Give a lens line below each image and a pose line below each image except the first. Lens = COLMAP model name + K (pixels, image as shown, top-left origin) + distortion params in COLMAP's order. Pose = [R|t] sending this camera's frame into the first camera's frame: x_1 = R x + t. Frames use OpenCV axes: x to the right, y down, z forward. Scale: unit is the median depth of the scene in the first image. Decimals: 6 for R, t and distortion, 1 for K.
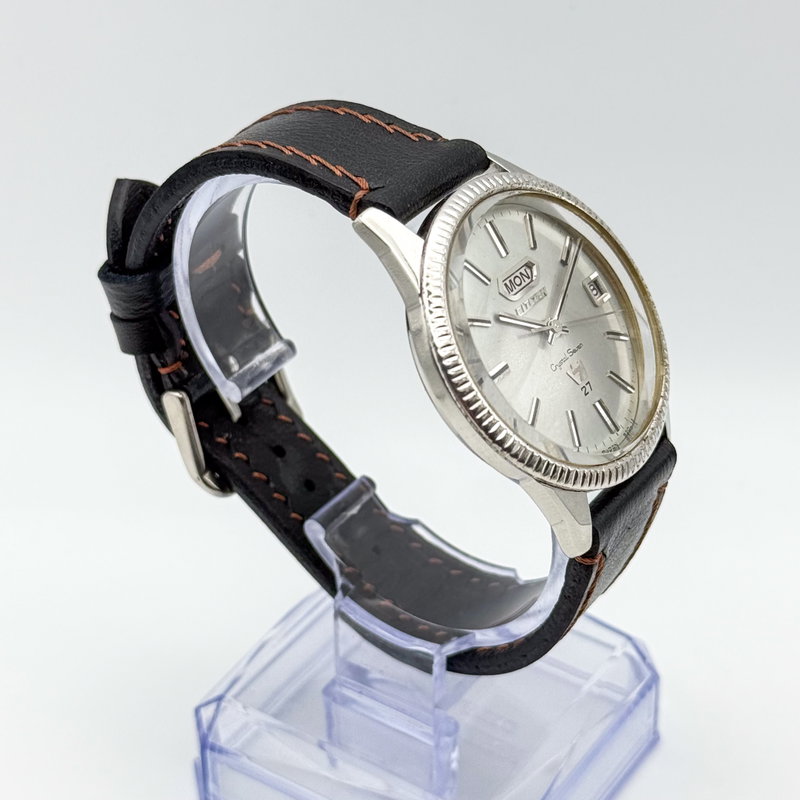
lens RADIAL K [[2176.4, 0, 400.0], [0, 2176.4, 400.0], [0, 0, 1]] dist [0.294703, 0.164396]
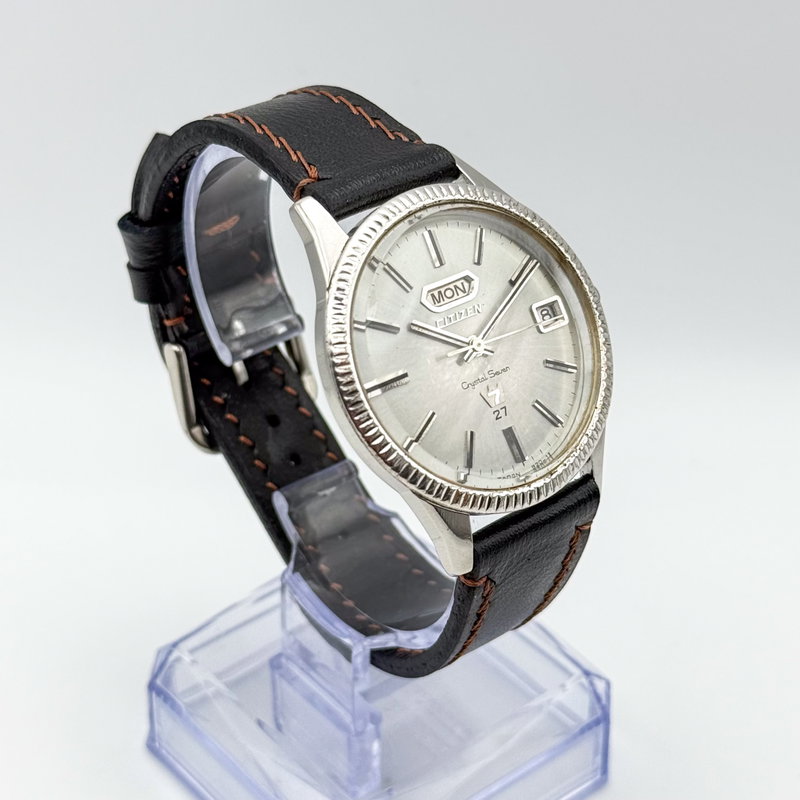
lens RADIAL K [[2176.4, 0, 400.0], [0, 2176.4, 400.0], [0, 0, 1]] dist [0.294703, 0.164396]
pose [[0.951777, 0.182301, -0.246754, 0.262969], [-0.178655, 0.983205, 0.037281, -0.036325], [0.249406, 0.008600, 0.968361, 0.025972]]
